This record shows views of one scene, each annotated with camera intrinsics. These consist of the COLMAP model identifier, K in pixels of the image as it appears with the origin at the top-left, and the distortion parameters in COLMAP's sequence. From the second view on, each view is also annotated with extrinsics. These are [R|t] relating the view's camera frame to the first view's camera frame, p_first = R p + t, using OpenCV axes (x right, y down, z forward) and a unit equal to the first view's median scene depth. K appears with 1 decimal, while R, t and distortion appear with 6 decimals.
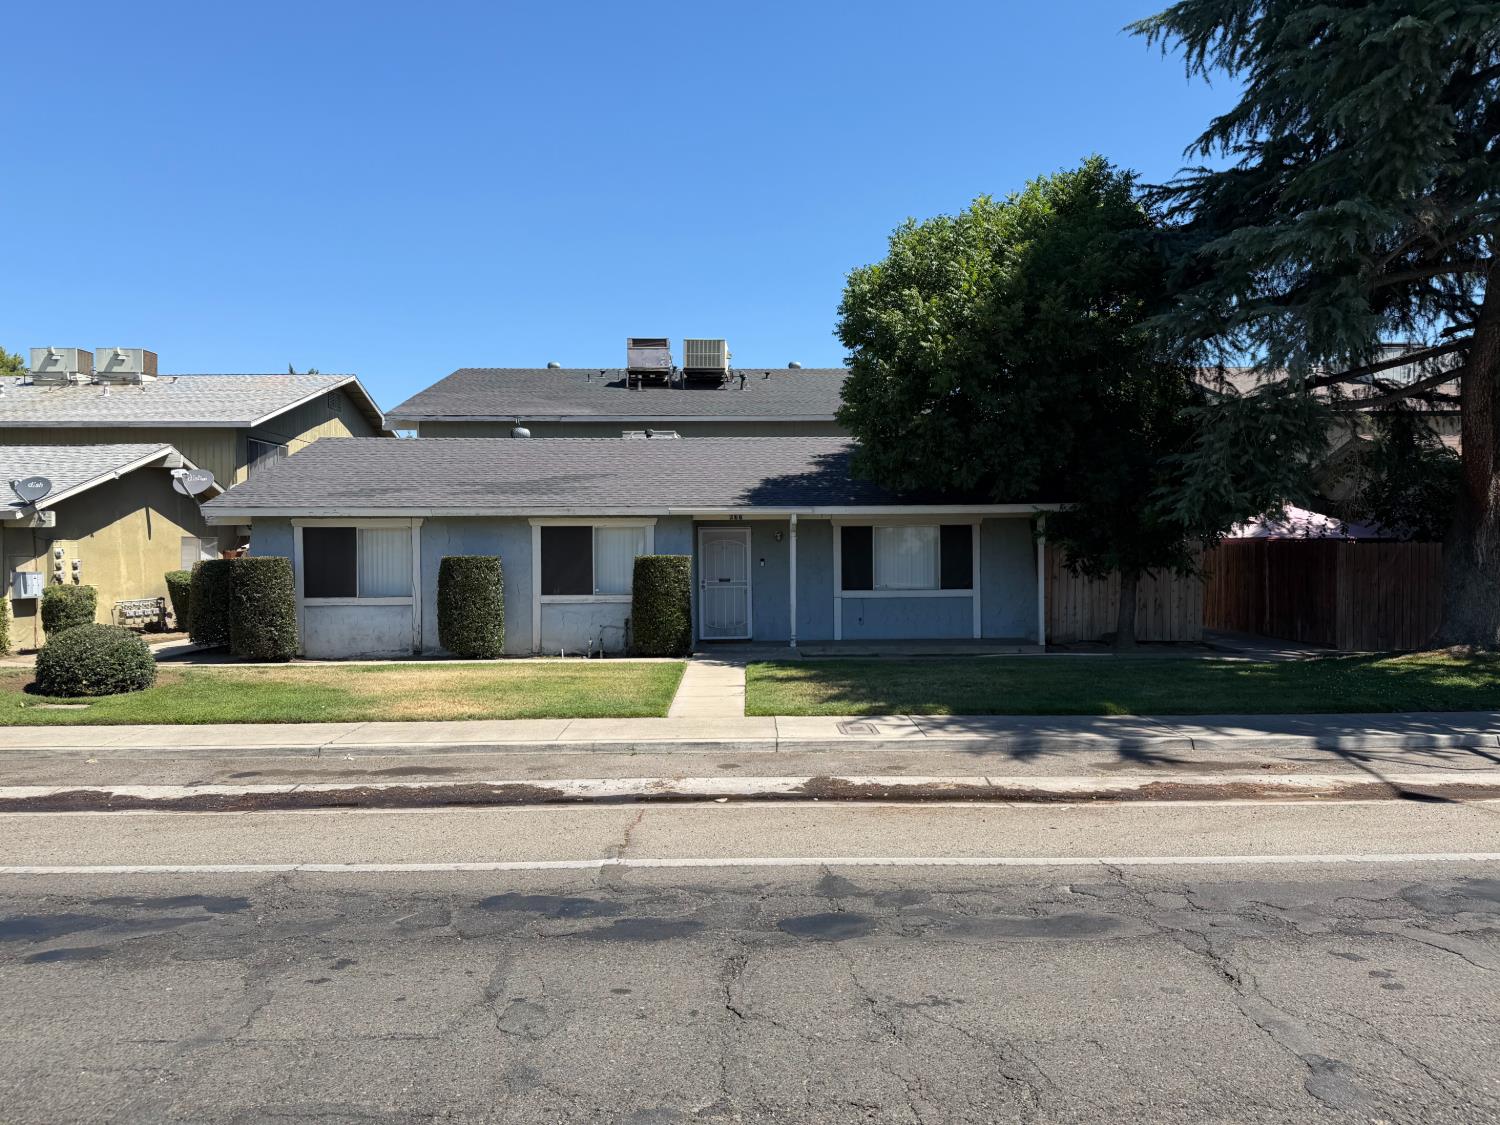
lens RADIAL K [[1075.1, 0, 753.3], [0, 1075.1, 557.9], [0, 0, 1]] dist [0.021178, -0.028411]
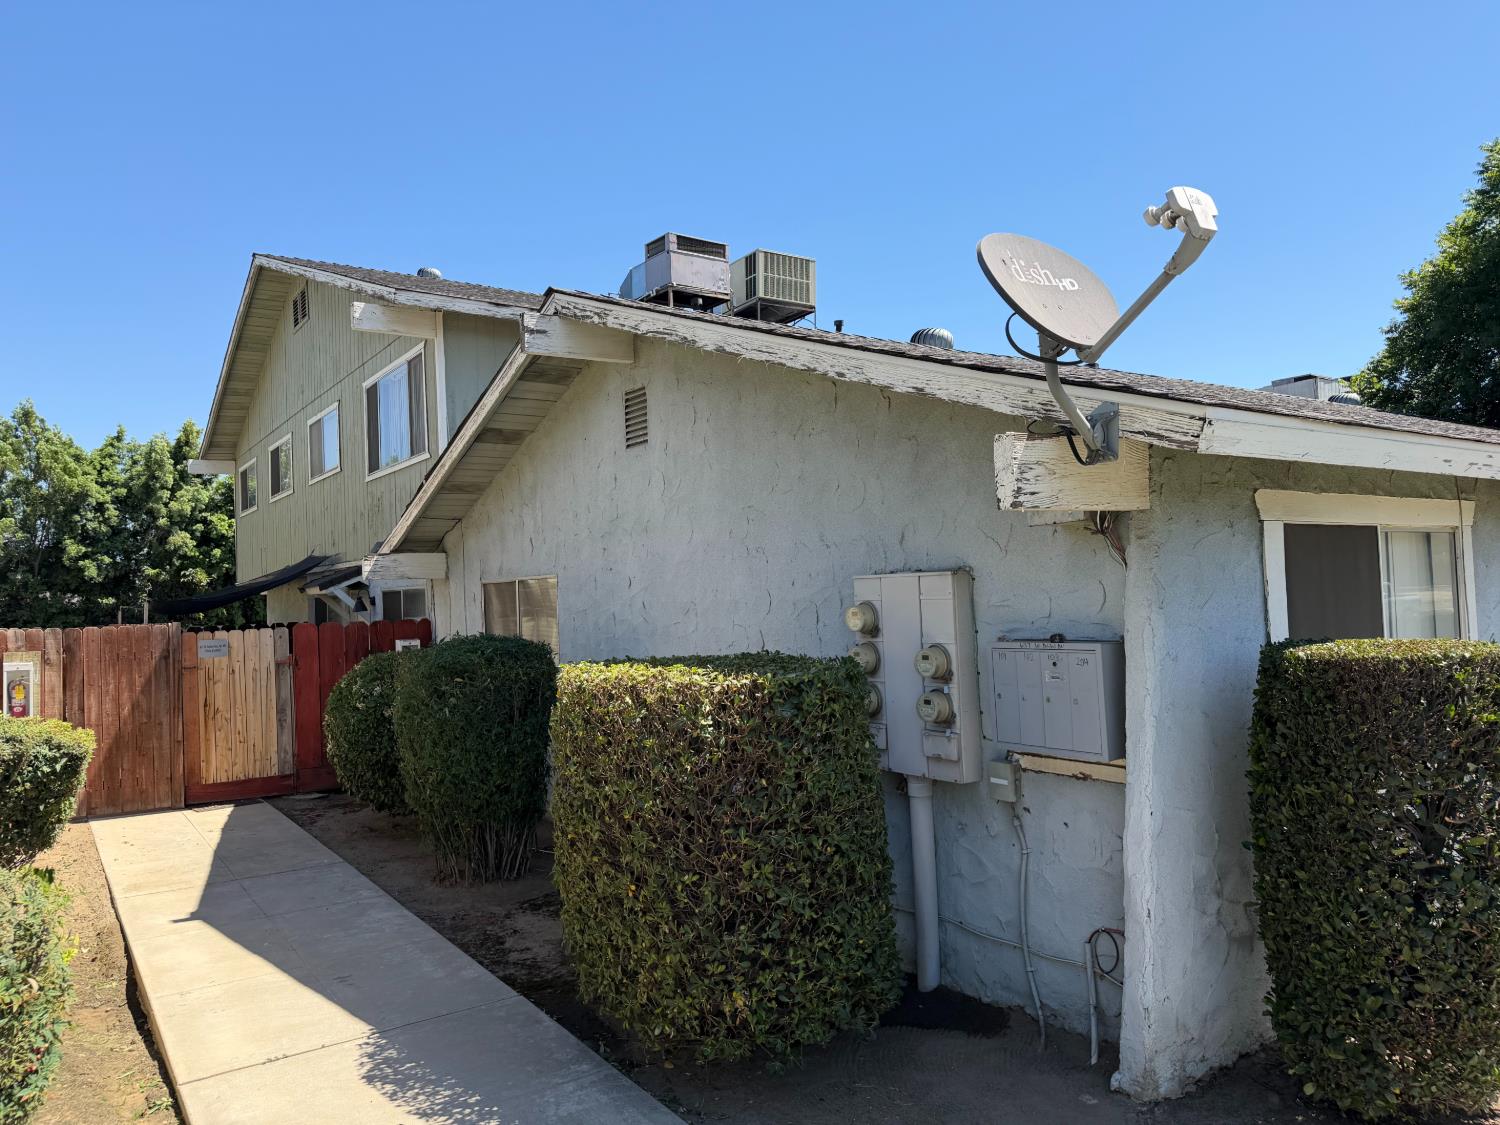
lens RADIAL K [[1075.1, 0, 761.0], [0, 1075.1, 563.0], [0, 0, 1]] dist [0.021178, -0.028411]
pose [[0.831485, -0.004636, 0.555528, -0.637684], [0.027051, 0.999117, -0.032152, -0.012228], [-0.554888, 0.041761, 0.830876, 0.804056]]
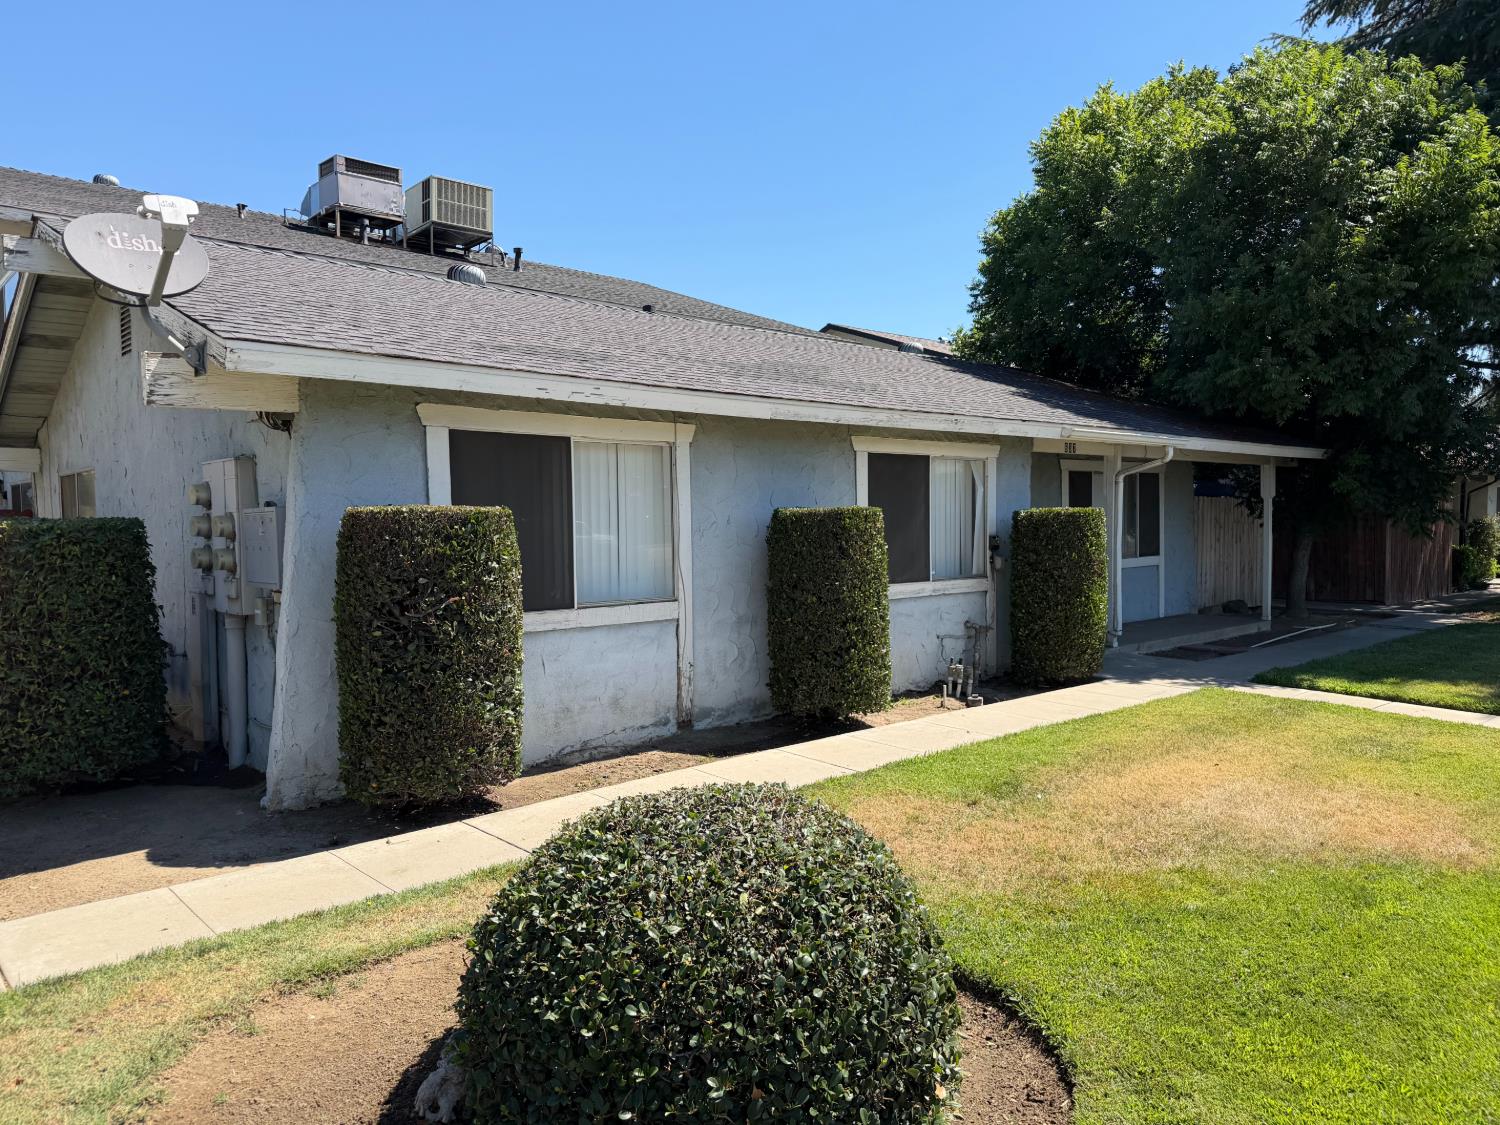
lens RADIAL K [[1075.1, 0, 745.4], [0, 1075.1, 570.6], [0, 0, 1]] dist [0.021178, -0.028411]
pose [[0.751705, -0.030619, 0.658788, -0.561895], [0.001860, 0.999016, 0.044310, 0.004010], [-0.659497, -0.032083, 0.751022, 0.623098]]
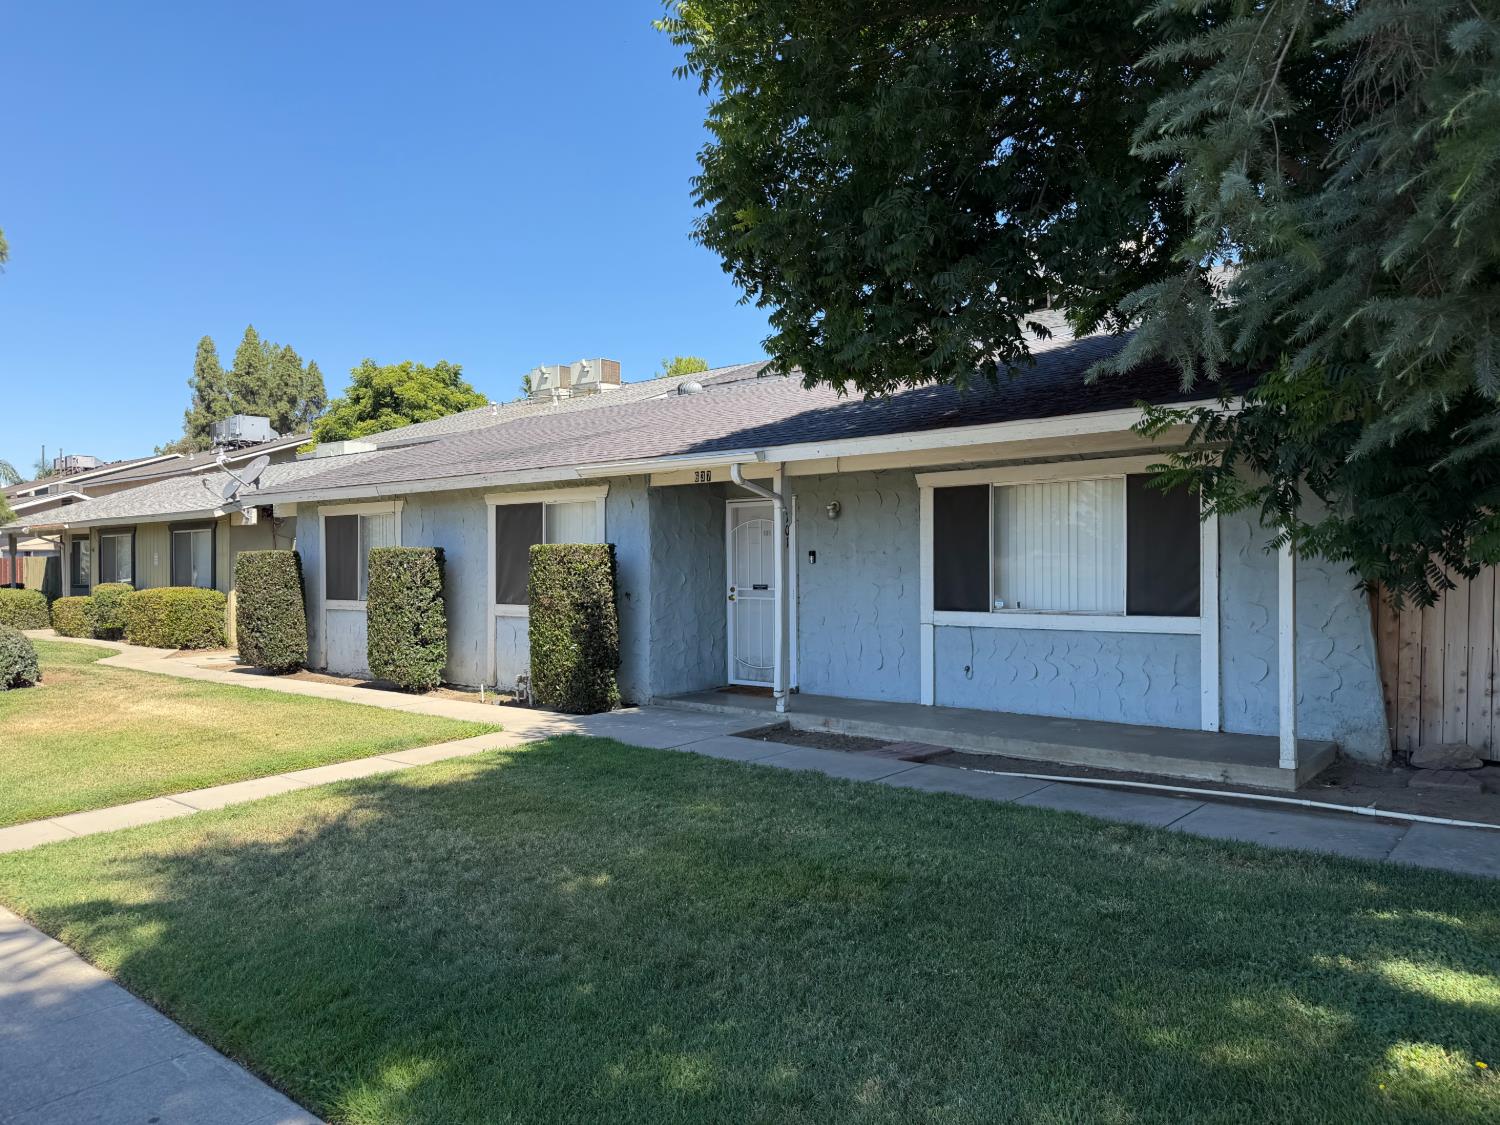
lens RADIAL K [[1075.1, 0, 751.1], [0, 1075.1, 568.5], [0, 0, 1]] dist [0.021178, -0.028411]
pose [[0.757445, 0.006367, -0.652867, 0.355343], [-0.010962, 0.999936, -0.002966, 0.012383], [0.652807, 0.009403, 0.757466, 0.547293]]
